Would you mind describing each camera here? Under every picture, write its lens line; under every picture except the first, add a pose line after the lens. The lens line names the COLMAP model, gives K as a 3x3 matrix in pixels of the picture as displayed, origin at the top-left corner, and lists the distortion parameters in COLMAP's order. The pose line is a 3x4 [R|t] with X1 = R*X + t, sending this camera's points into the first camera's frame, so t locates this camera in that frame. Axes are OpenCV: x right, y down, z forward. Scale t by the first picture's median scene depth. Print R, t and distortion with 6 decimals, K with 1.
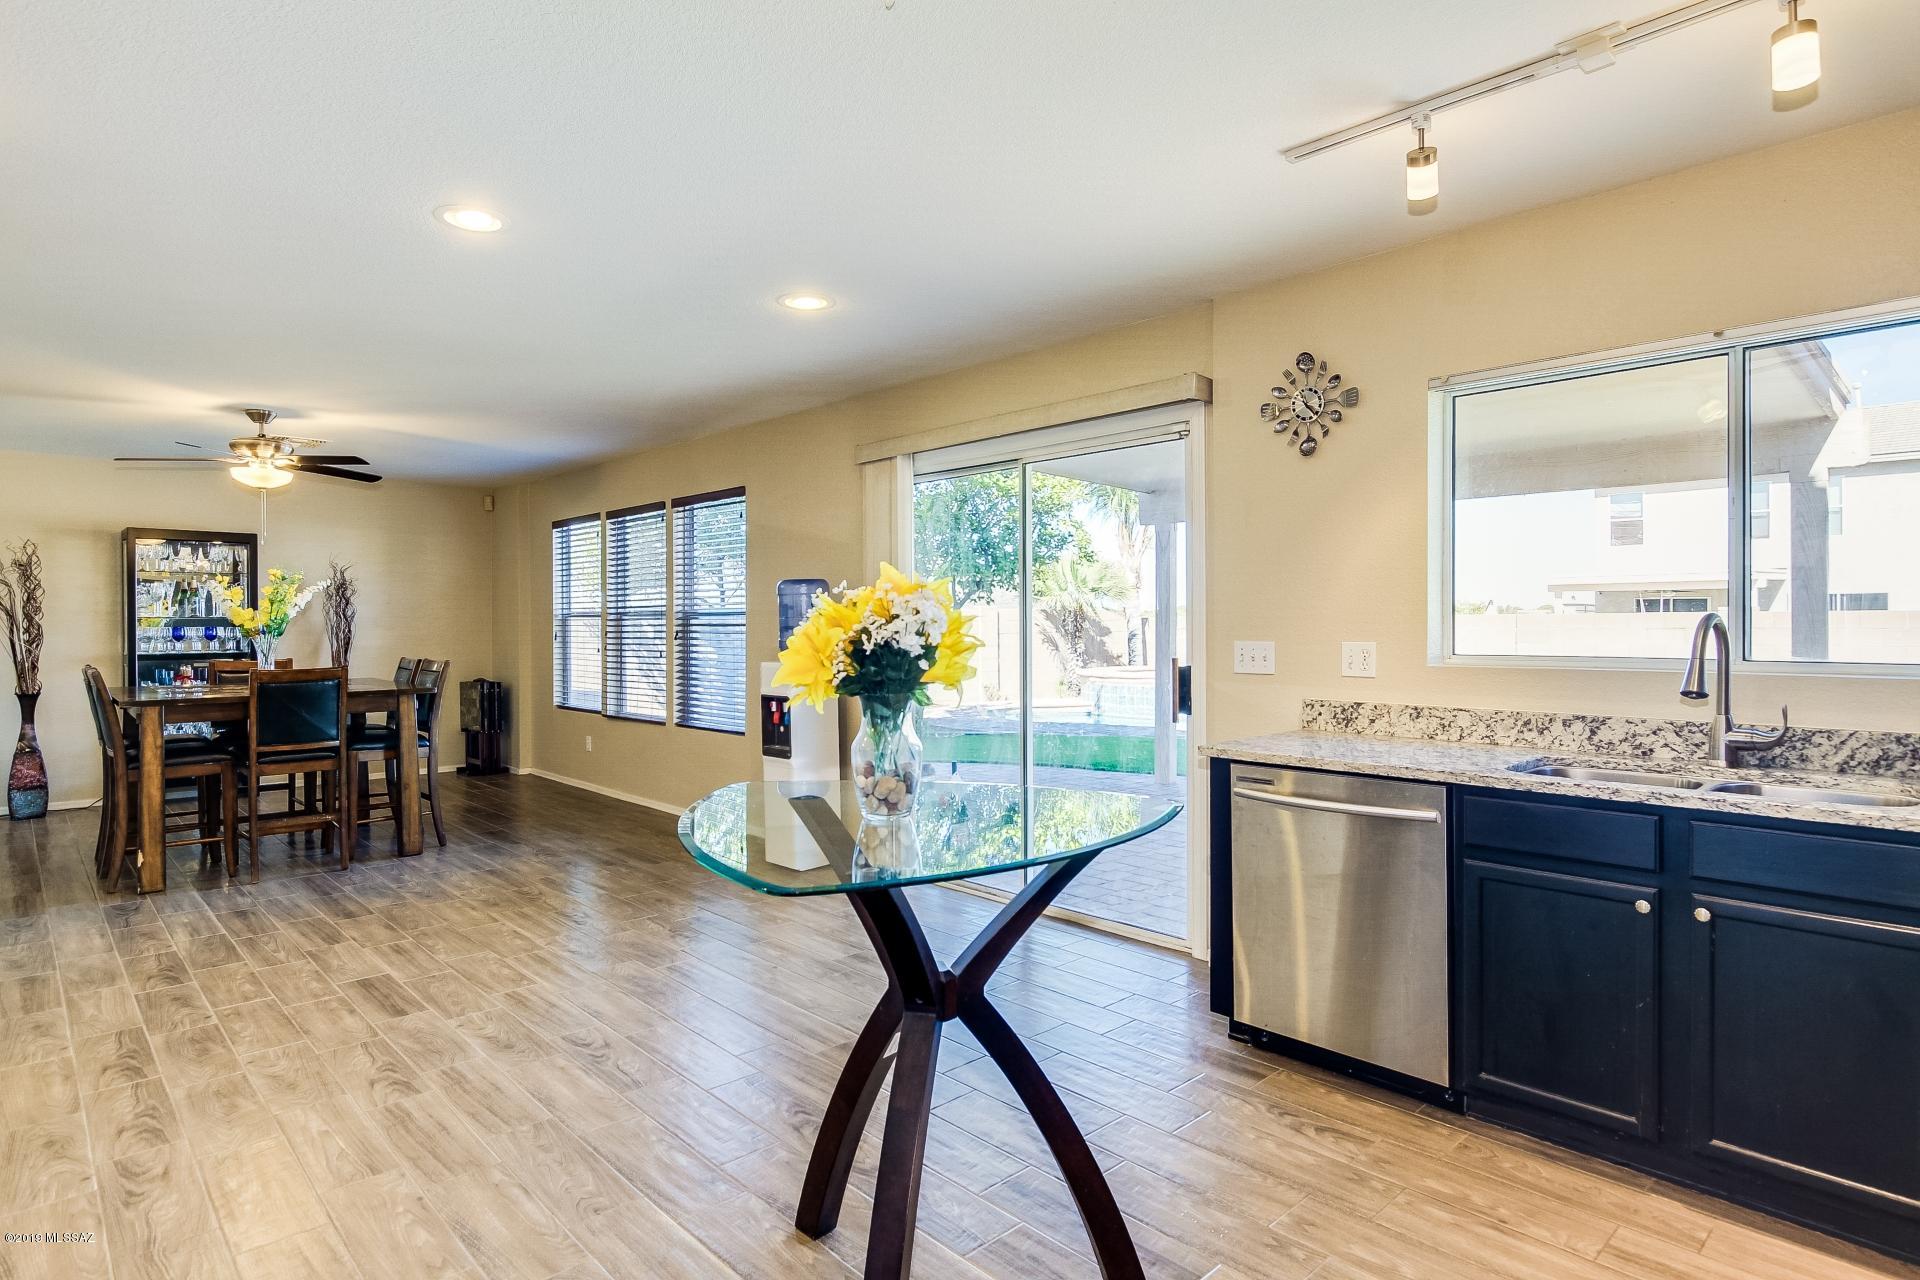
lens RADIAL K [[1031.6, 0, 939.3], [0, 1031.6, 633.3], [0, 0, 1]] dist [-0.002003, -0.001474]
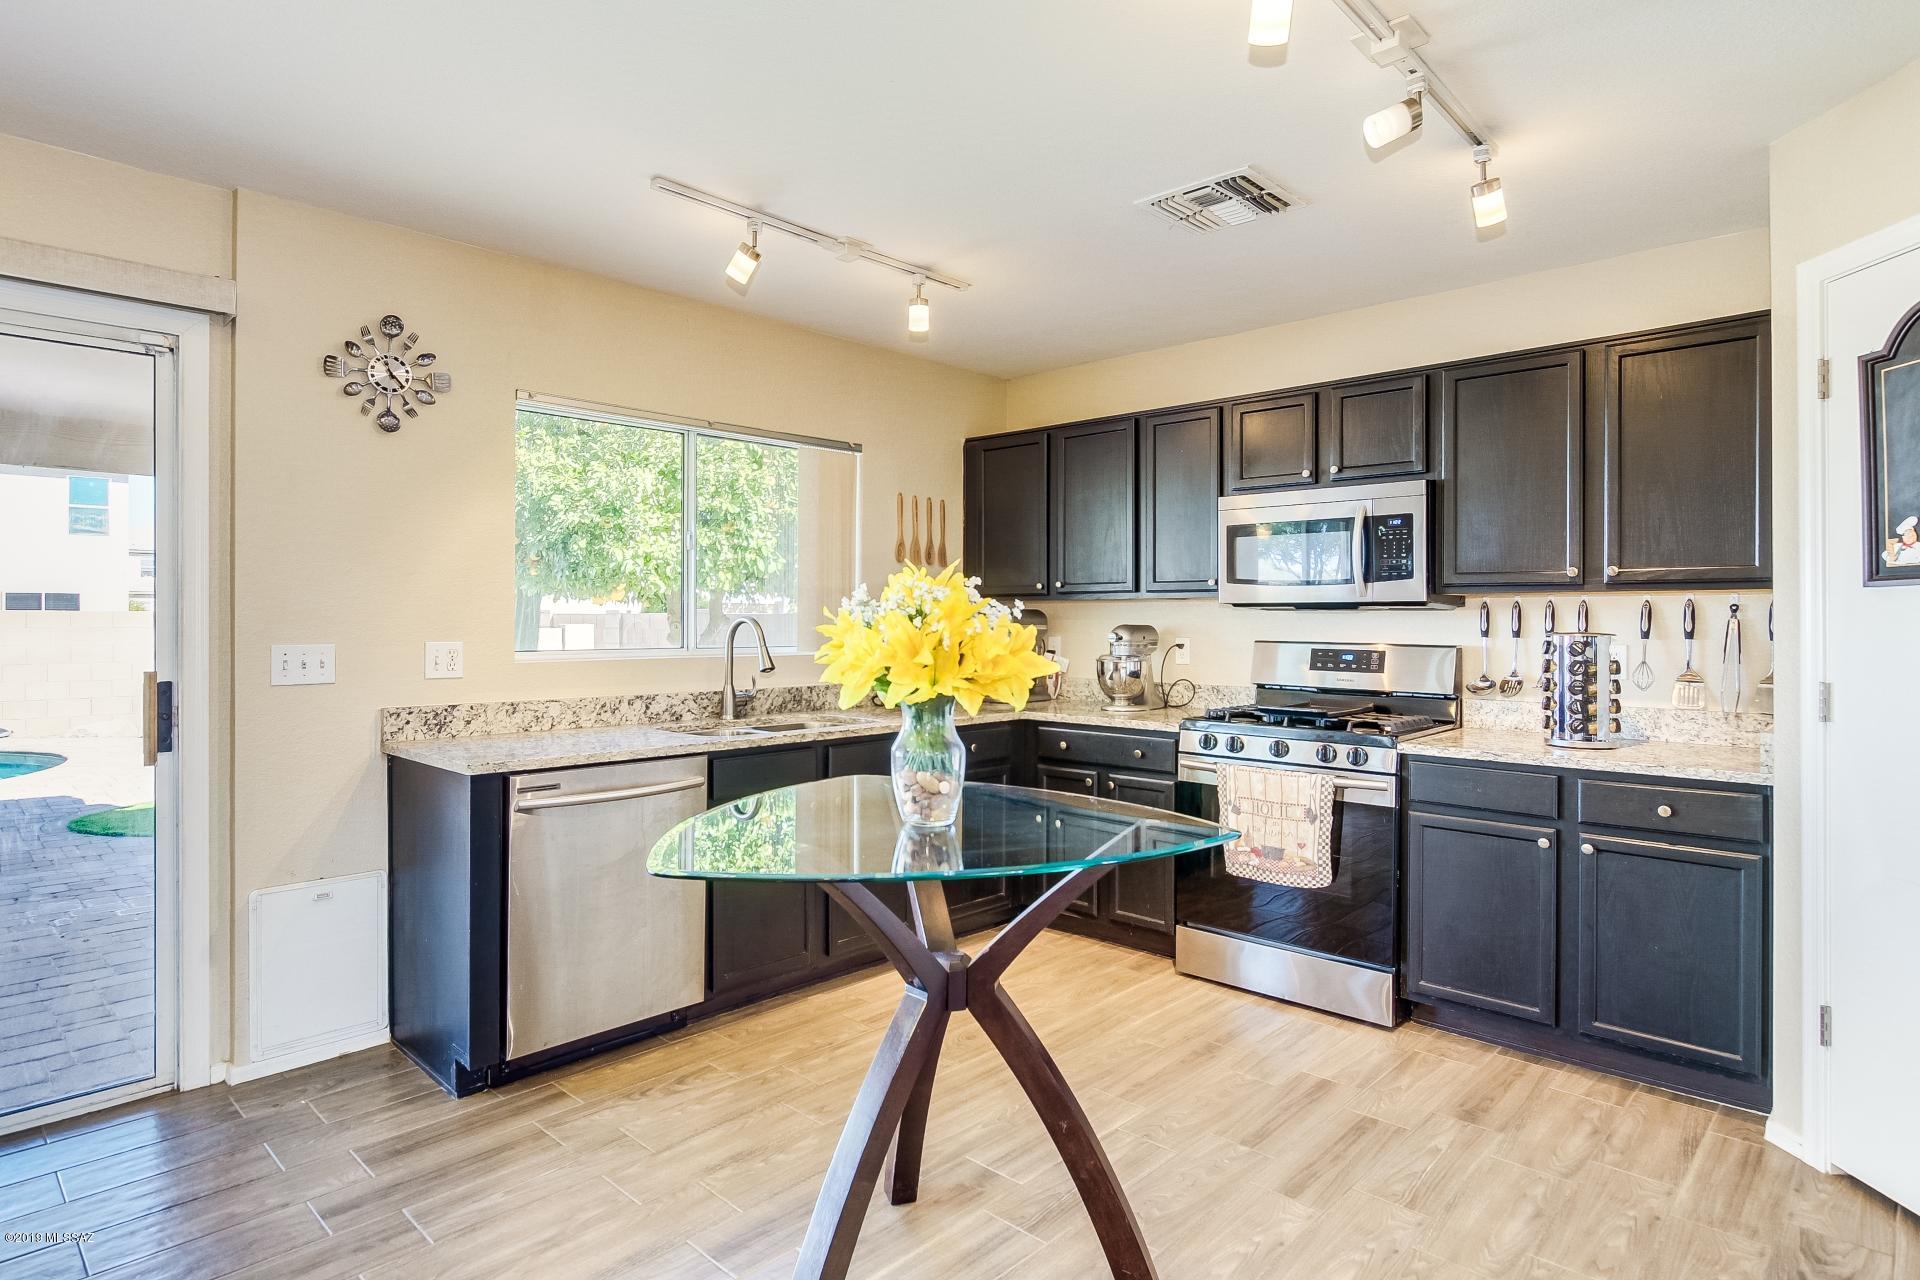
lens RADIAL K [[1054.4, 0, 960.4], [0, 1054.4, 619.8], [0, 0, 1]] dist [-0.005693, -0.001003]
pose [[-0.069495, 0.003973, 0.997574, -0.670838], [0.008701, 0.999956, -0.003377, -0.004690], [-0.997544, 0.008445, -0.069526, 0.672859]]
